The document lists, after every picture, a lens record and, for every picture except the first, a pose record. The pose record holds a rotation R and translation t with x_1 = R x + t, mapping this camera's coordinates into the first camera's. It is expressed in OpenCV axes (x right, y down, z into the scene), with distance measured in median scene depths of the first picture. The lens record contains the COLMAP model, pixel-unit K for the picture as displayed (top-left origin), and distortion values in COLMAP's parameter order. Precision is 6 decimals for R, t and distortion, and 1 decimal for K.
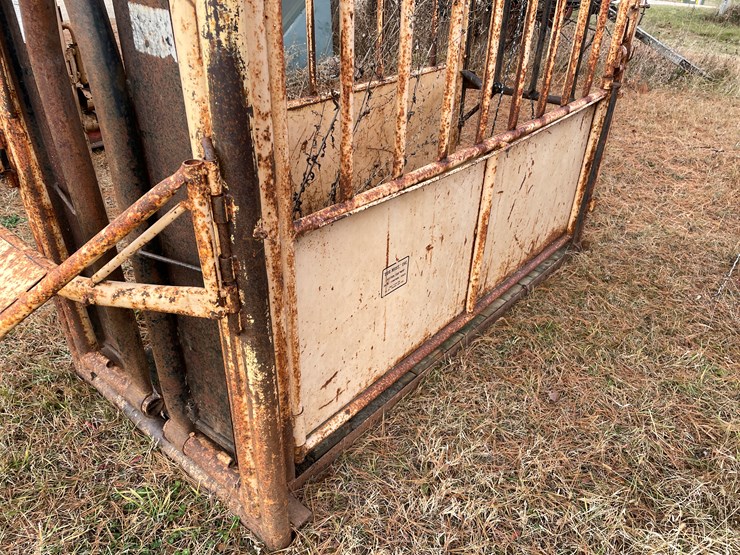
lens RADIAL K [[554.0, 0, 353.3], [0, 554.0, 287.6], [0, 0, 1]] dist [0.058762, -0.047060]
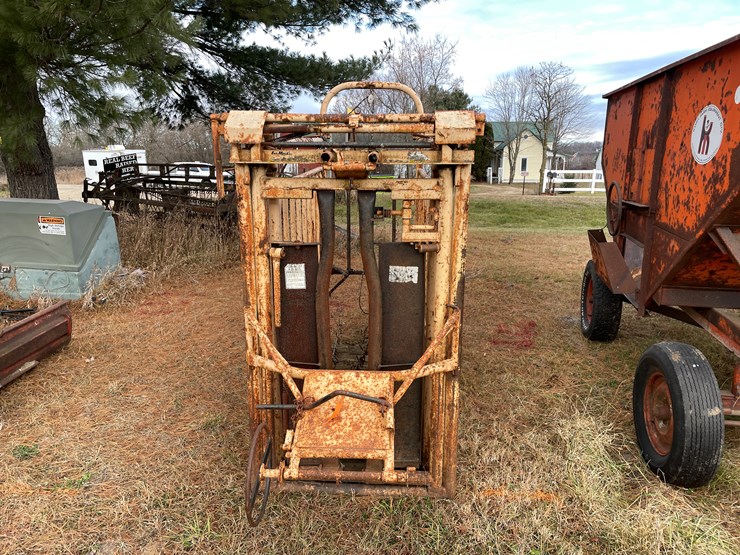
lens RADIAL K [[553.4, 0, 364.9], [0, 553.4, 279.2], [0, 0, 1]] dist [0.083491, -0.103556]
pose [[0.781021, -0.161786, 0.603185, -1.149640], [0.340336, 0.920097, -0.193889, 0.015076], [-0.523620, 0.356717, 0.773676, -0.530346]]
